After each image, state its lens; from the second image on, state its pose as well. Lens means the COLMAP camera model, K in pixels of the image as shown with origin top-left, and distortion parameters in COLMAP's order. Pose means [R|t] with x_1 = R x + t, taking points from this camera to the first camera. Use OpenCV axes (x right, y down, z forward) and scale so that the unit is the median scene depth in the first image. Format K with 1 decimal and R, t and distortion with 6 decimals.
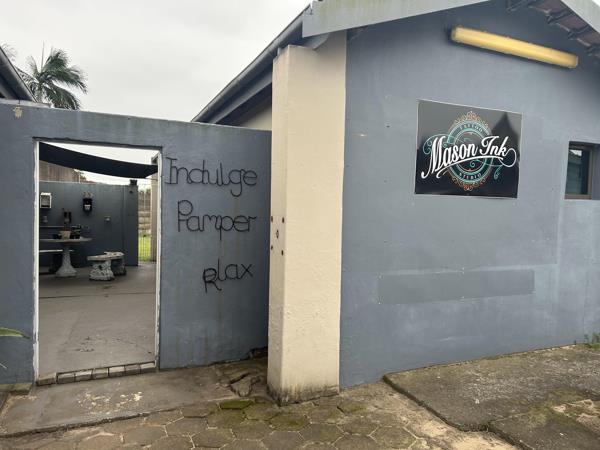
lens RADIAL K [[457.3, 0, 300.0], [0, 457.3, 225.0], [0, 0, 1]] dist [0.100420, -0.146151]
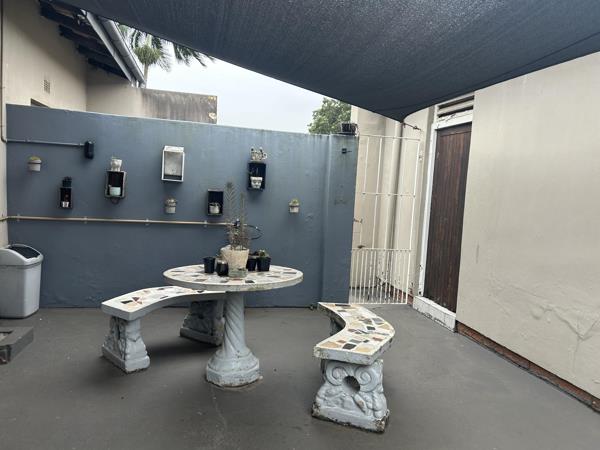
lens RADIAL K [[457.3, 0, 300.0], [0, 457.3, 225.0], [0, 0, 1]] dist [0.100420, -0.146151]
pose [[0.982287, 0.045421, -0.181793, -0.343282], [-0.037513, 0.998204, 0.046706, -0.019581], [0.183588, -0.039059, 0.982227, 0.583833]]
